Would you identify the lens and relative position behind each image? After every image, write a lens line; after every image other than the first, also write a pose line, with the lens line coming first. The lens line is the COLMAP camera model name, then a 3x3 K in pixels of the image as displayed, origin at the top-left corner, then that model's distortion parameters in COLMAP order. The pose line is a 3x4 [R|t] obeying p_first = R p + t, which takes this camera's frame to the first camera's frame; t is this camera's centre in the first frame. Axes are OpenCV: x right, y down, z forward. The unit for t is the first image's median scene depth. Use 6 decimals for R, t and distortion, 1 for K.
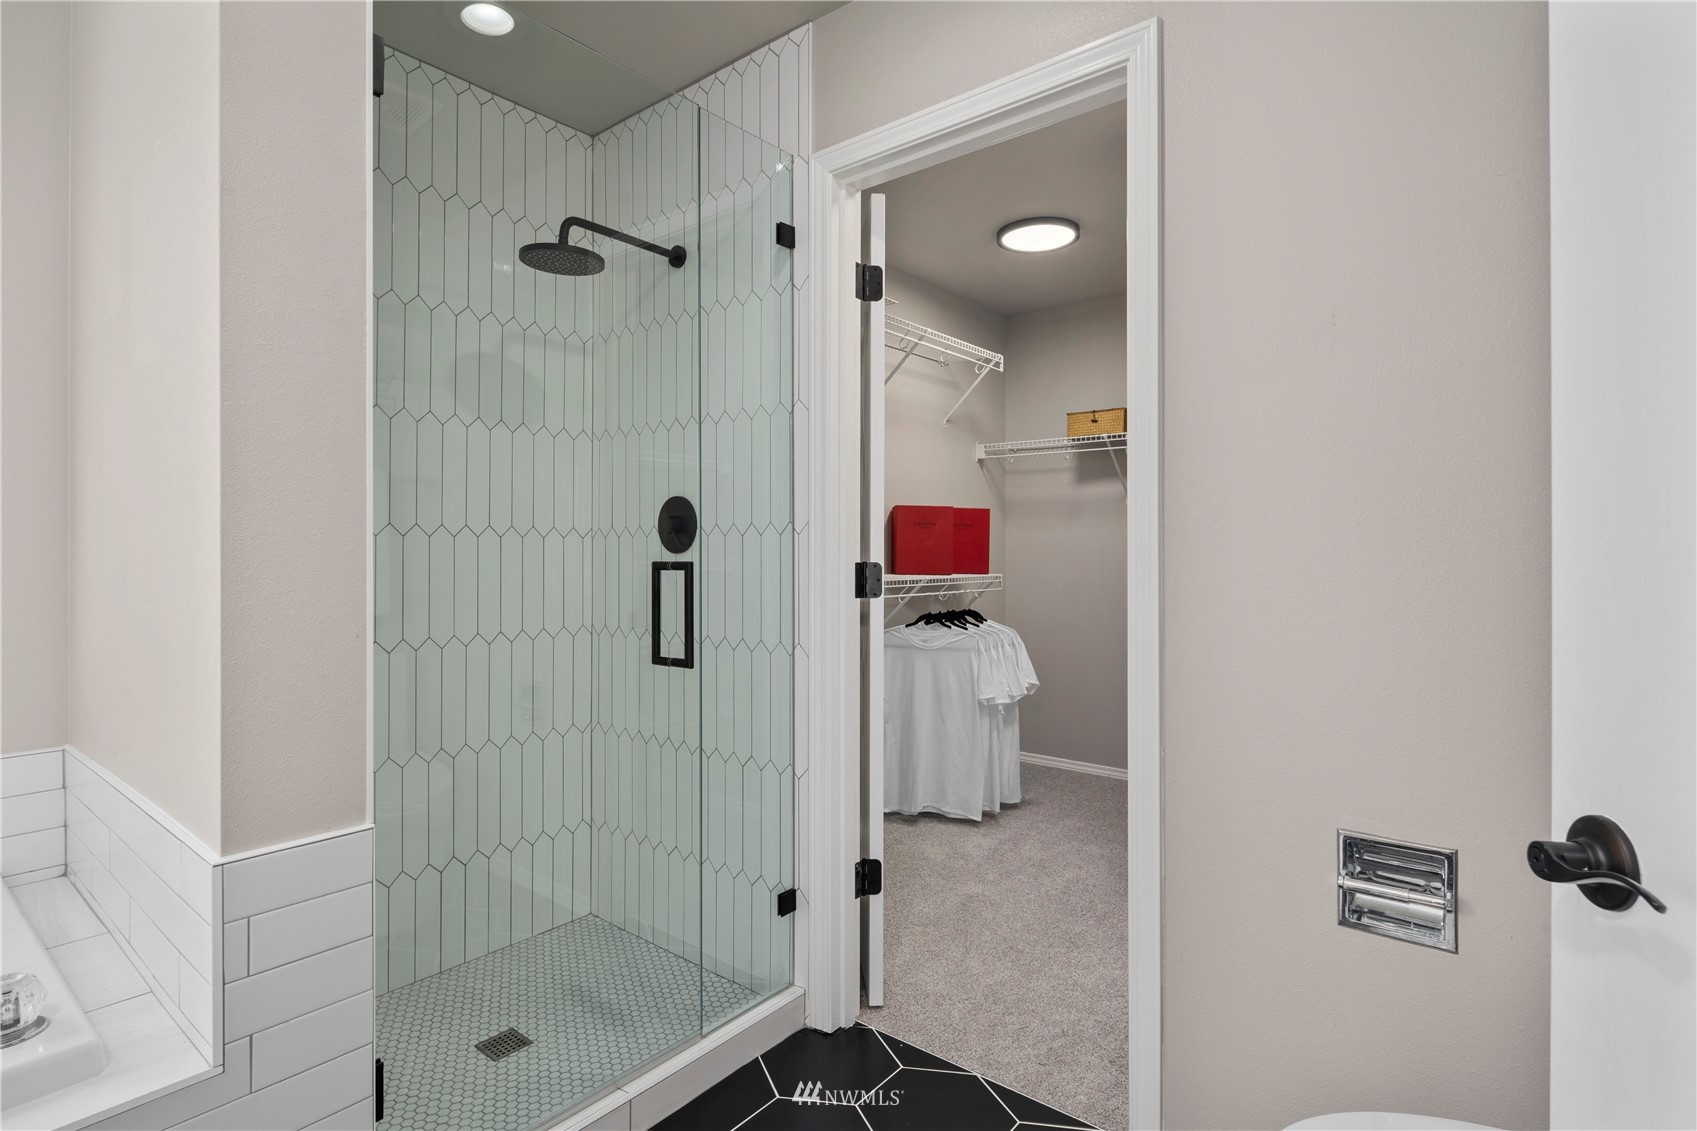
lens RADIAL K [[832.5, 0, 840.4], [0, 832.5, 545.0], [0, 0, 1]] dist [0.004609, -0.003203]
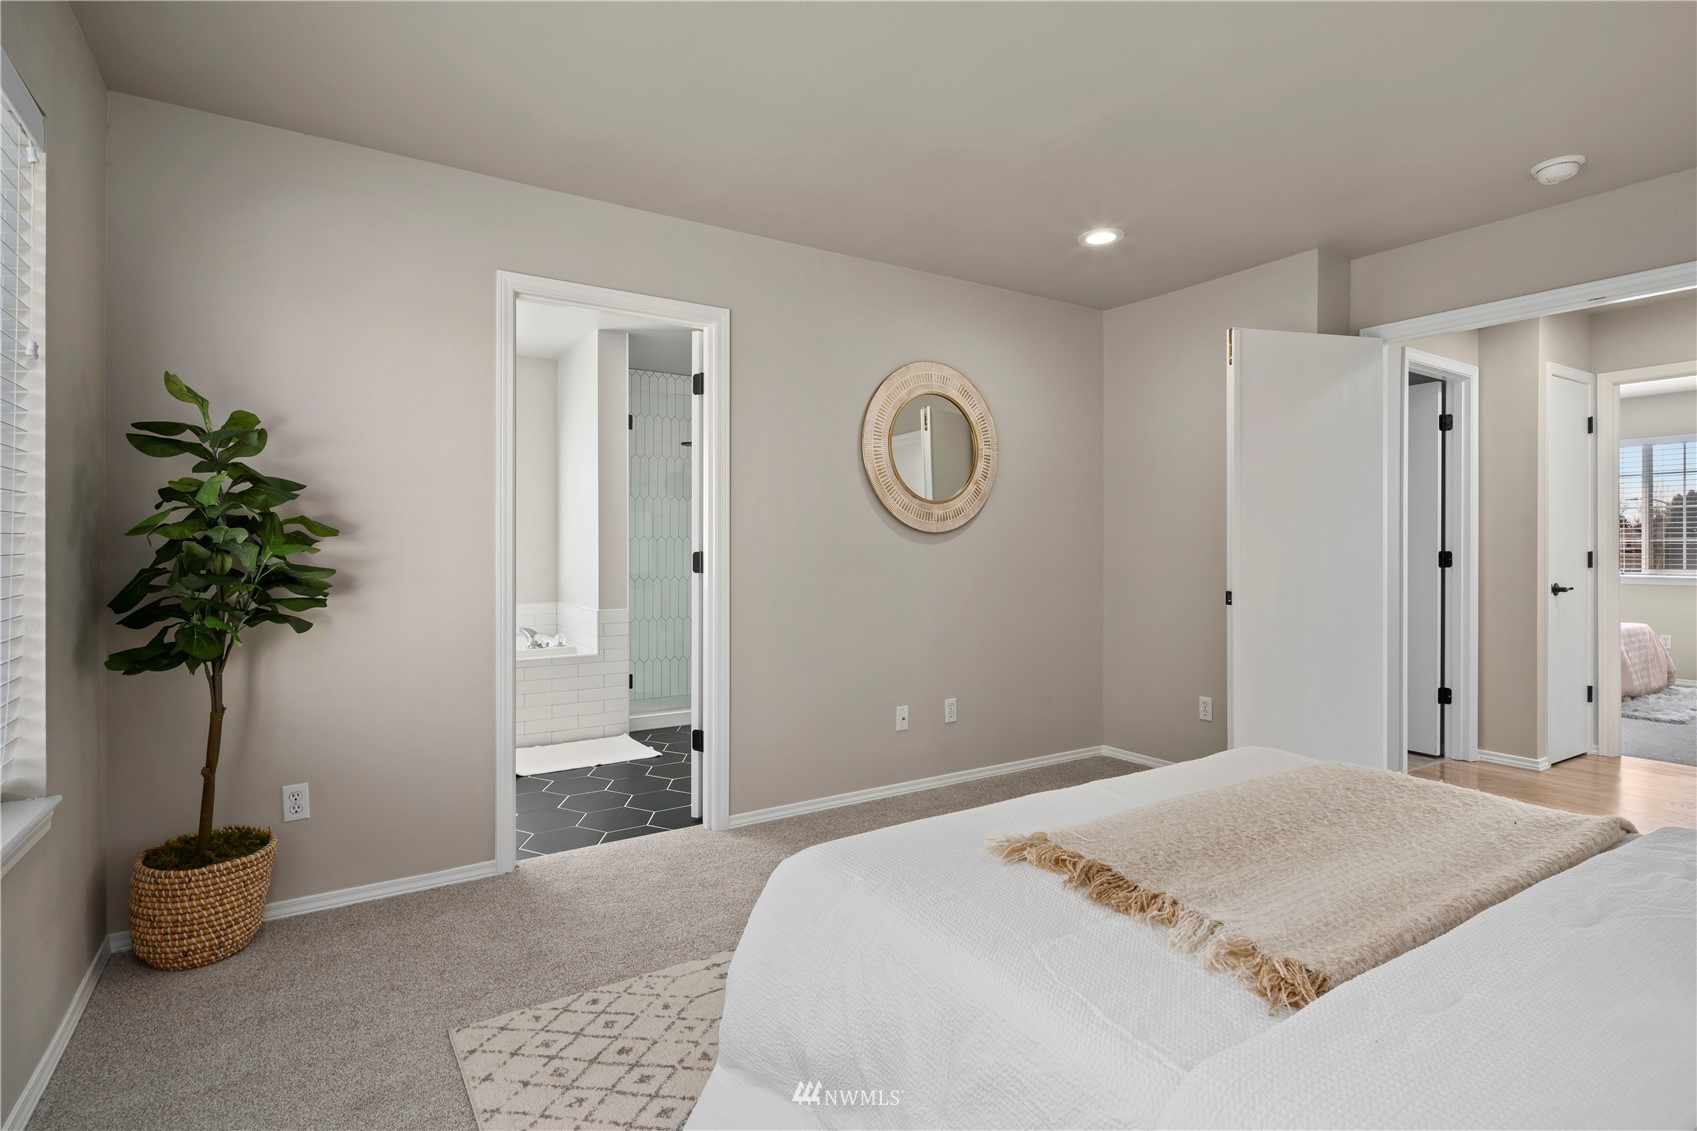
lens RADIAL K [[832.5, 0, 847.3], [0, 832.5, 551.3], [0, 0, 1]] dist [0.004609, -0.003203]
pose [[0.944365, 0.000642, -0.328899, 1.116243], [0.003102, 0.999936, 0.010858, -0.000510], [0.328885, -0.011274, 0.944303, -1.559646]]
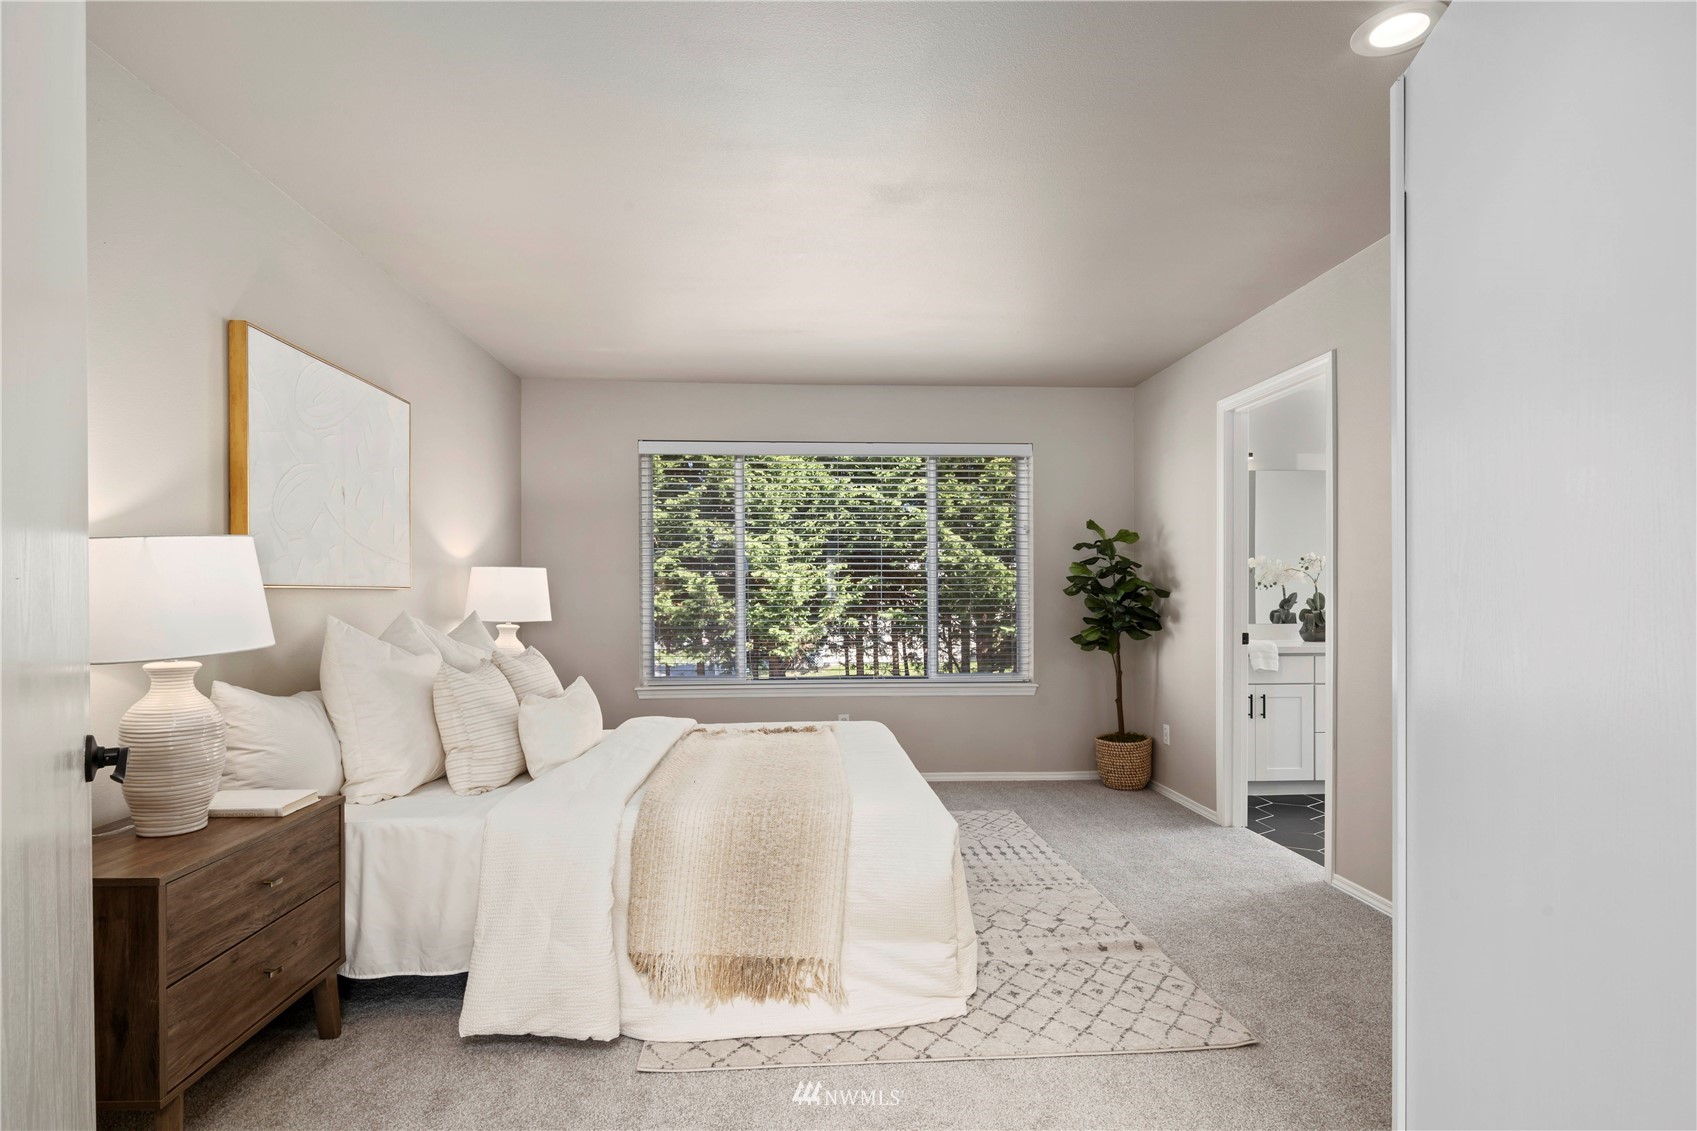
lens RADIAL K [[832.5, 0, 836.0], [0, 832.5, 596.9], [0, 0, 1]] dist [0.004609, -0.003203]
pose [[-0.747765, 0.004640, -0.663947, 2.158374], [0.006337, 0.999980, -0.000149, 0.002729], [0.663933, -0.004319, -0.747779, 0.527797]]
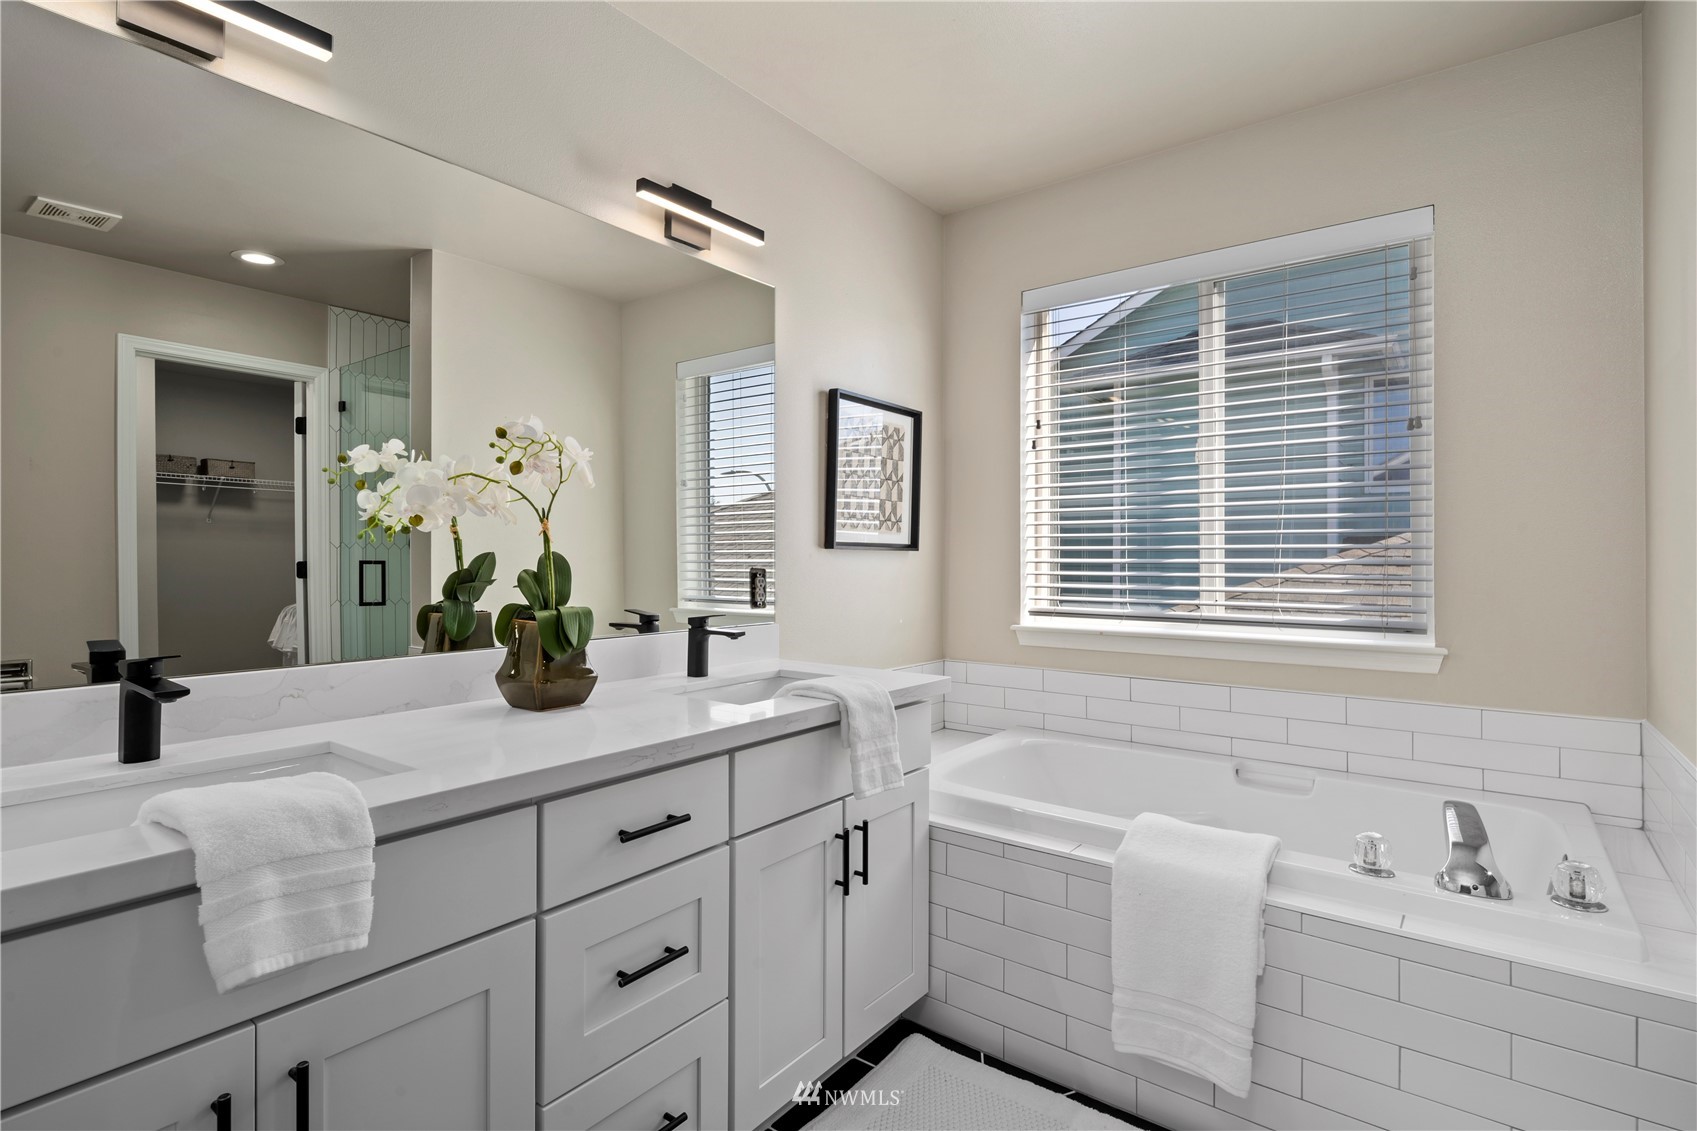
lens RADIAL K [[832.5, 0, 845.9], [0, 832.5, 555.1], [0, 0, 1]] dist [0.004609, -0.003203]
pose [[0.021350, -0.001733, -0.999771, 0.189088], [0.003754, 0.999992, -0.001653, 0.003498], [0.999765, -0.003718, 0.021356, -0.127581]]
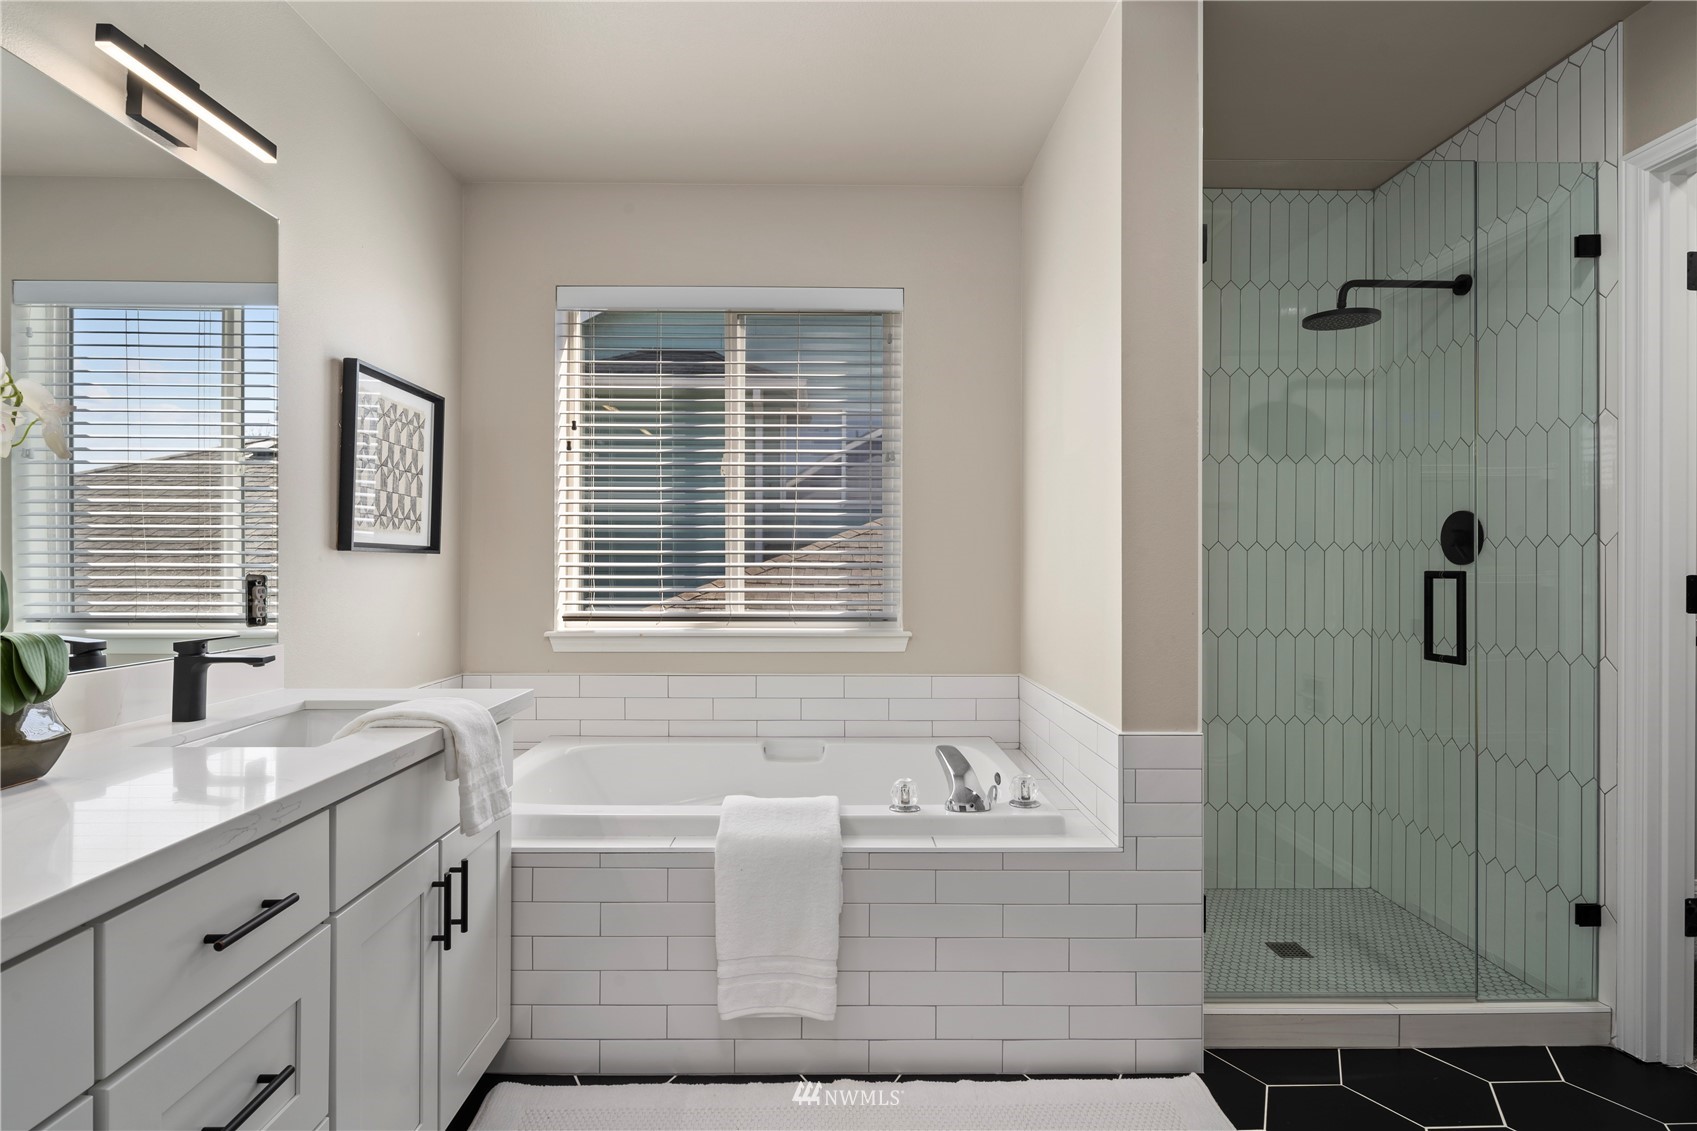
lens RADIAL K [[832.5, 0, 837.5], [0, 832.5, 562.6], [0, 0, 1]] dist [0.004609, -0.003203]
pose [[0.638818, 0.002933, -0.769353, 0.126177], [0.000627, 0.999990, 0.004333, 0.002703], [0.769358, -0.003251, 0.638810, -0.321681]]
